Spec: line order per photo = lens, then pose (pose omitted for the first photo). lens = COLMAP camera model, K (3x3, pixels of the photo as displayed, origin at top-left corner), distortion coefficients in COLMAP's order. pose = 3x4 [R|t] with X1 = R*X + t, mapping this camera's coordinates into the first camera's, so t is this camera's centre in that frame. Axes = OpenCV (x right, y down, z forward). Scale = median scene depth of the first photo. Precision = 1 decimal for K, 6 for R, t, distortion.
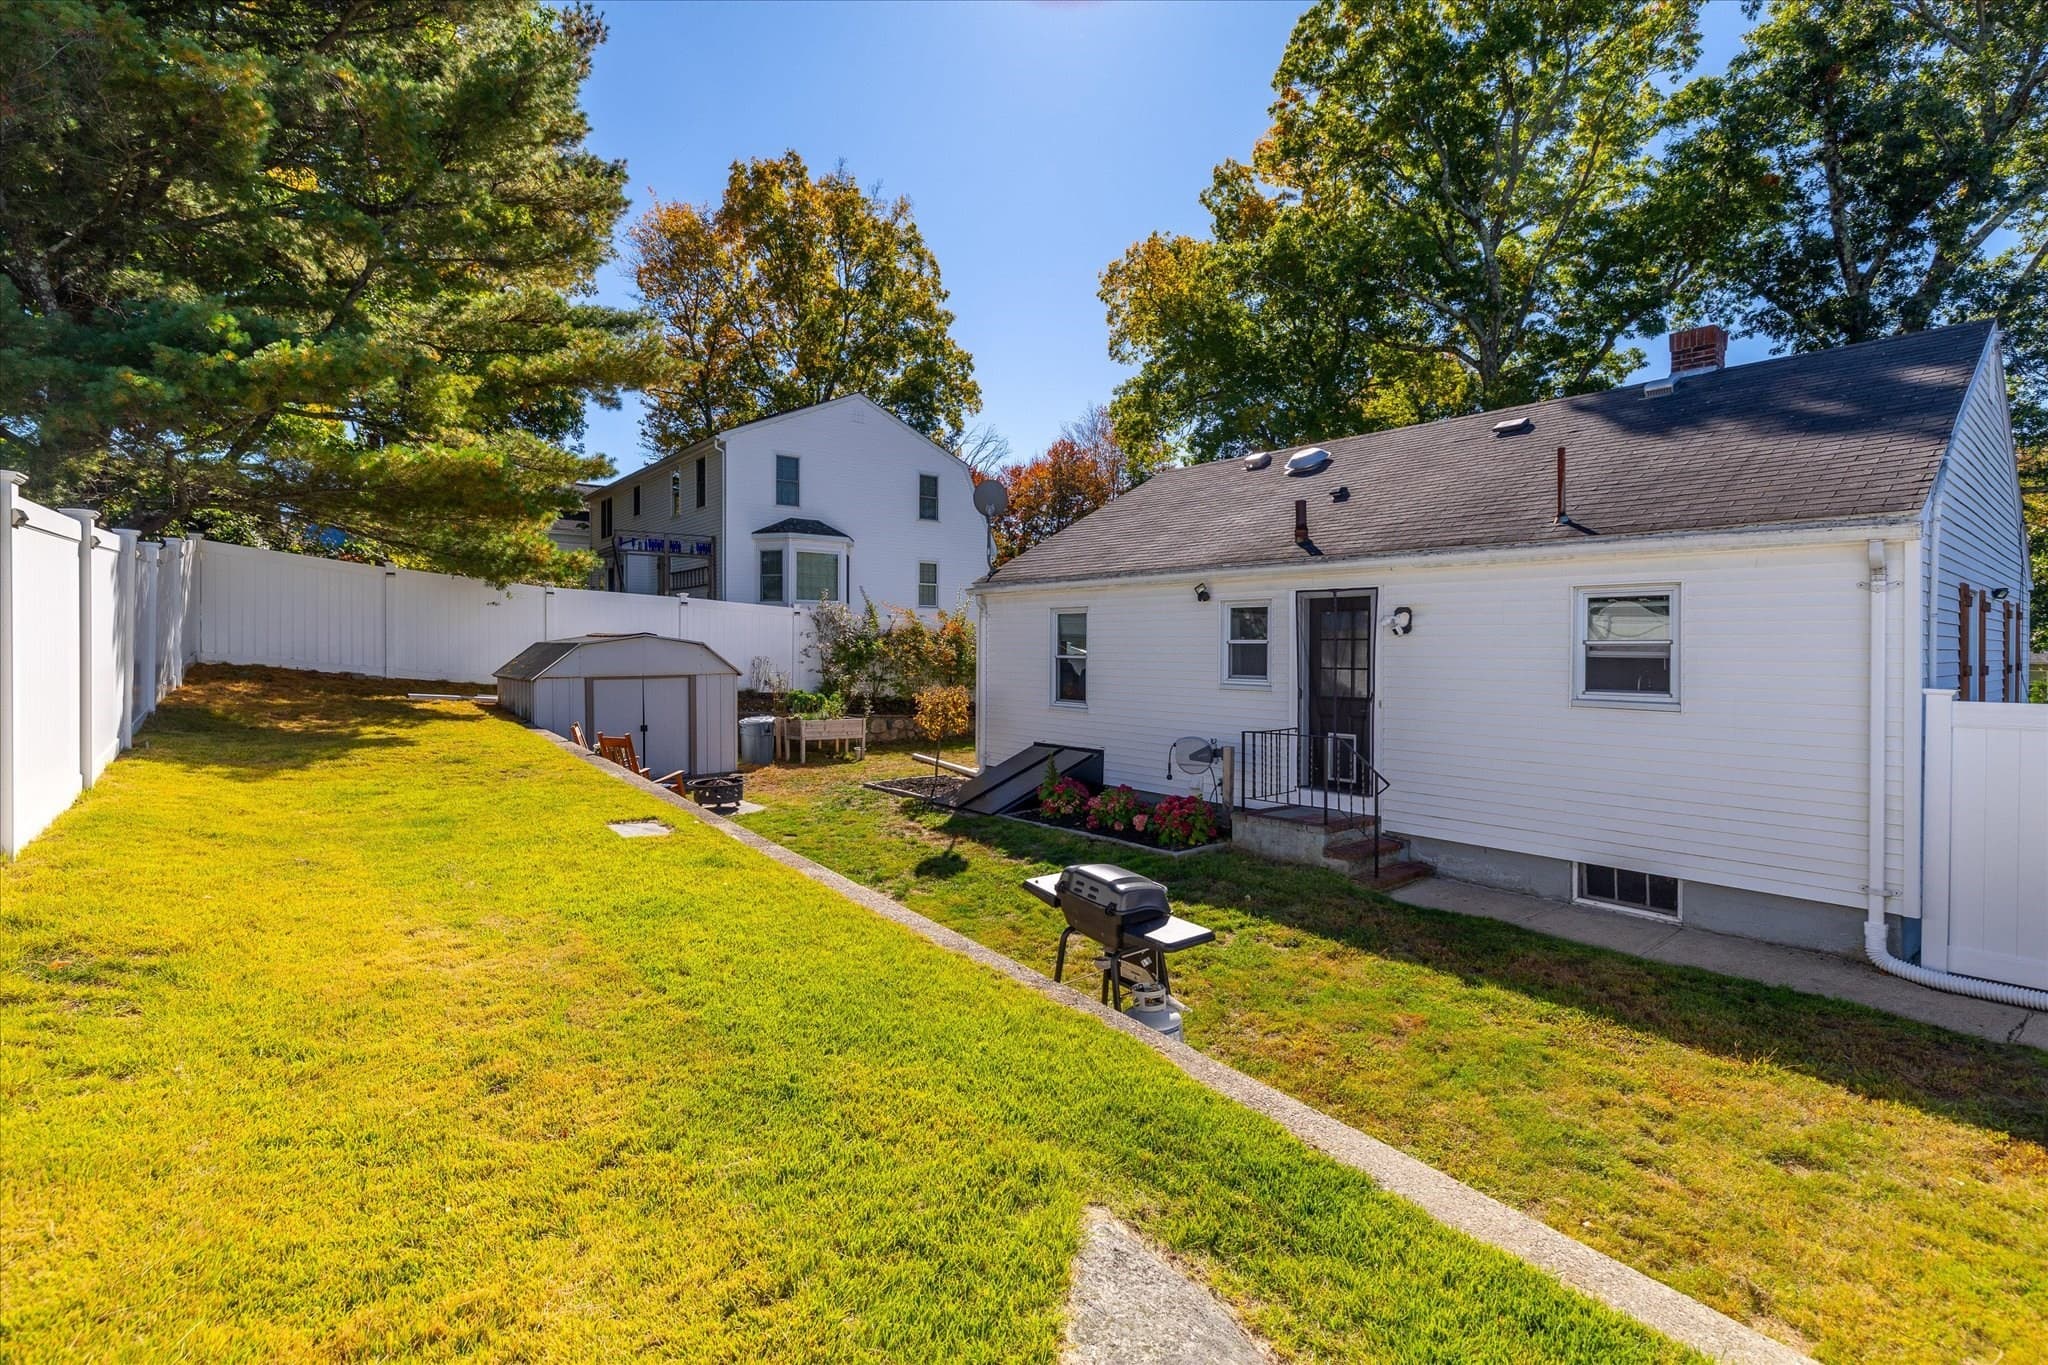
lens RADIAL K [[907.9, 0, 1019.4], [0, 907.9, 671.7], [0, 0, 1]] dist [0.003383, 0.001821]
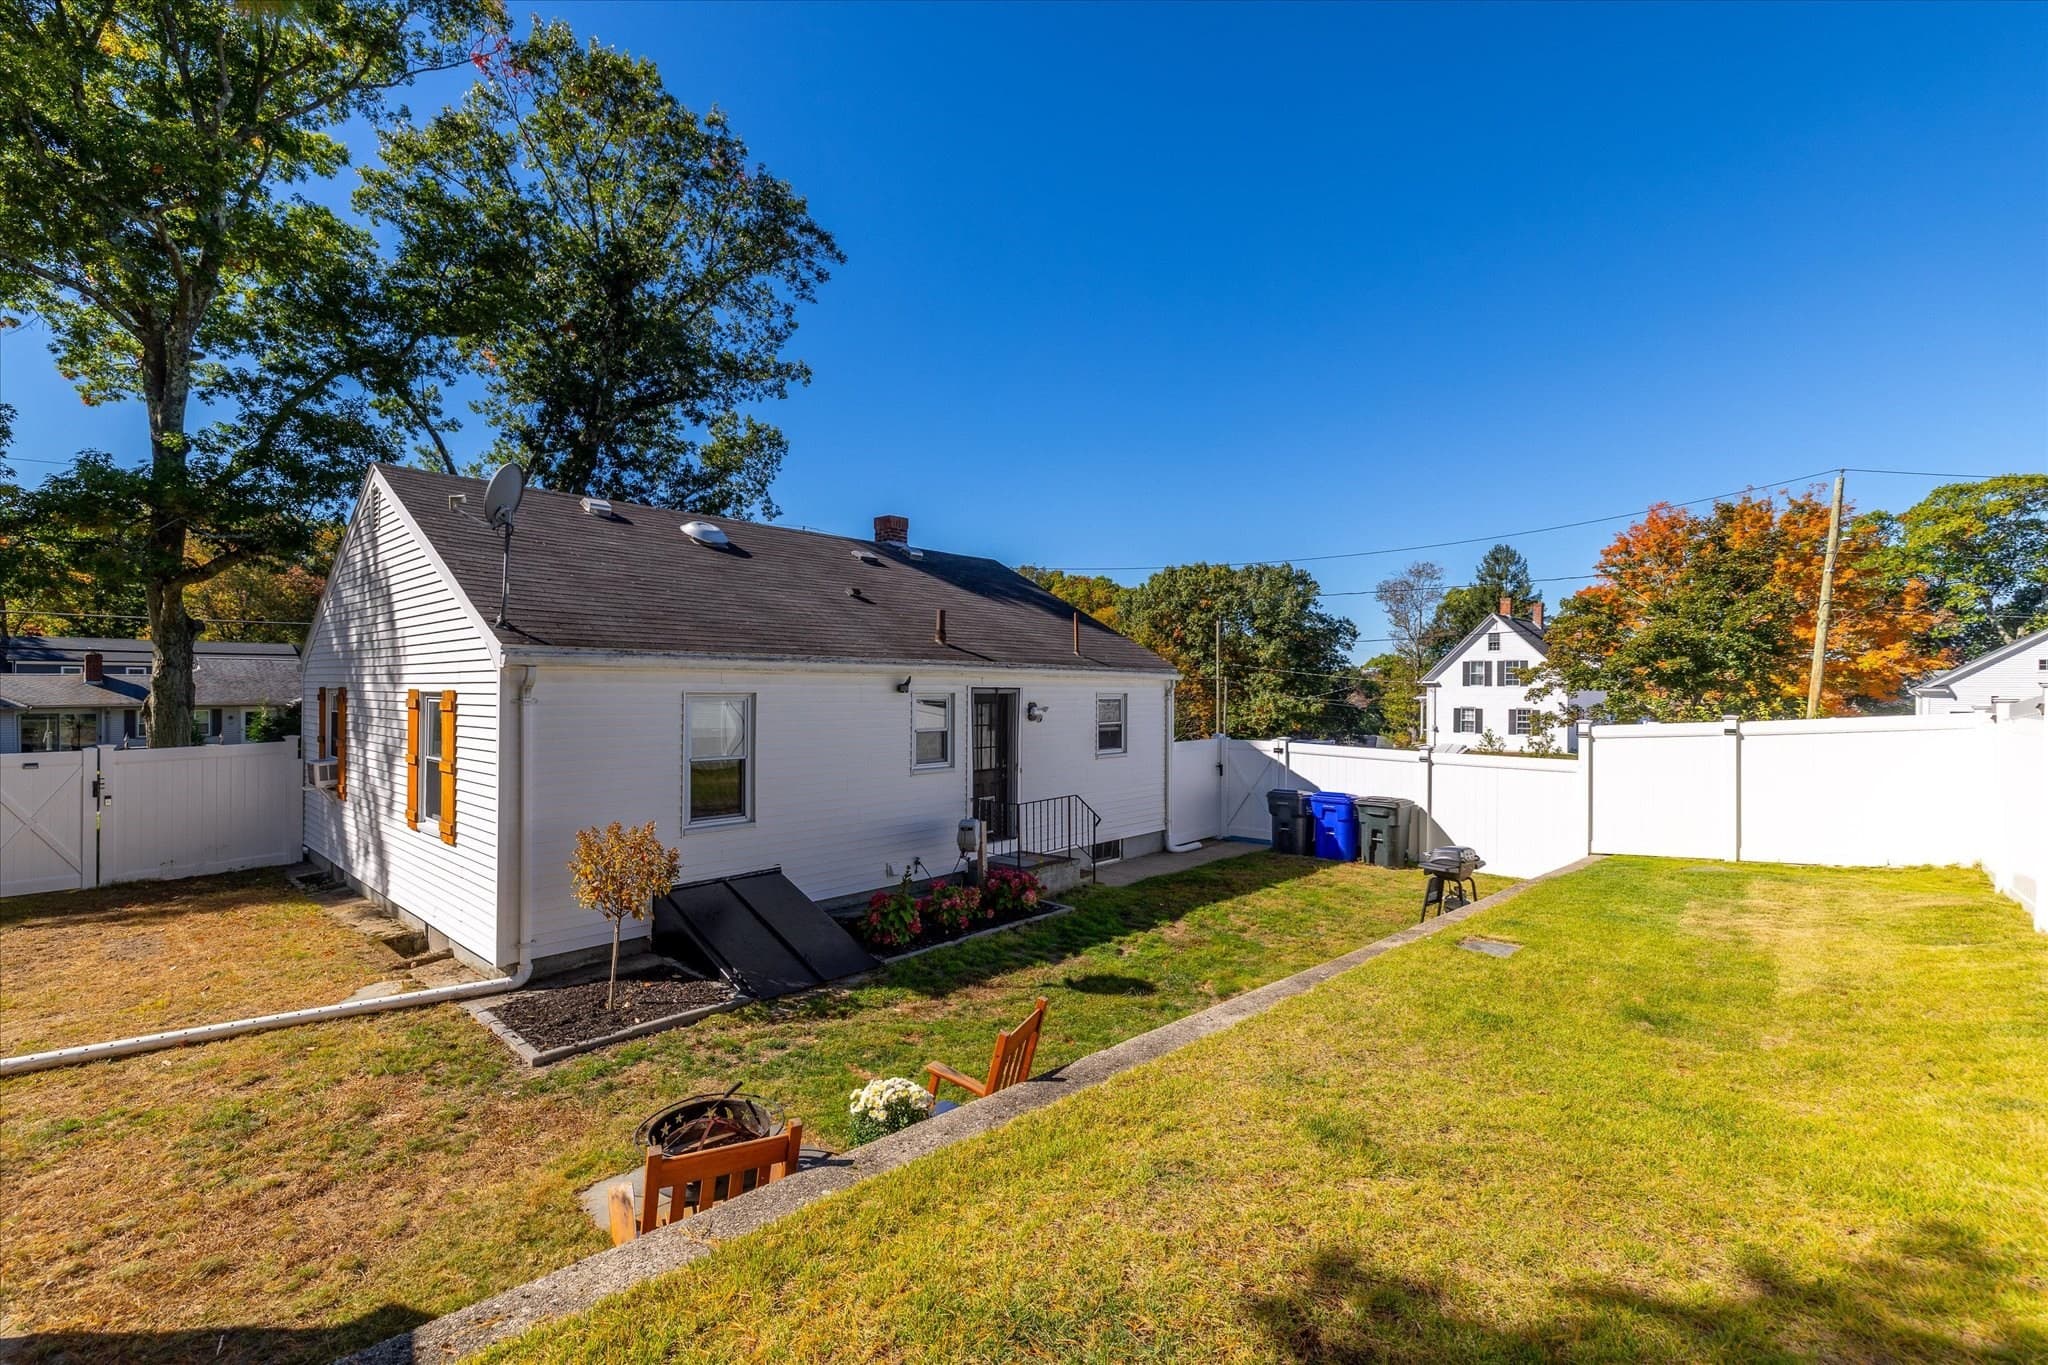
lens RADIAL K [[907.9, 0, 1023.6], [0, 907.9, 675.8], [0, 0, 1]] dist [0.003383, 0.001821]
pose [[-0.116010, -0.001860, 0.993246, -1.011169], [0.016202, 0.999862, 0.003764, -0.117155], [-0.993116, 0.016529, -0.115964, 1.162478]]
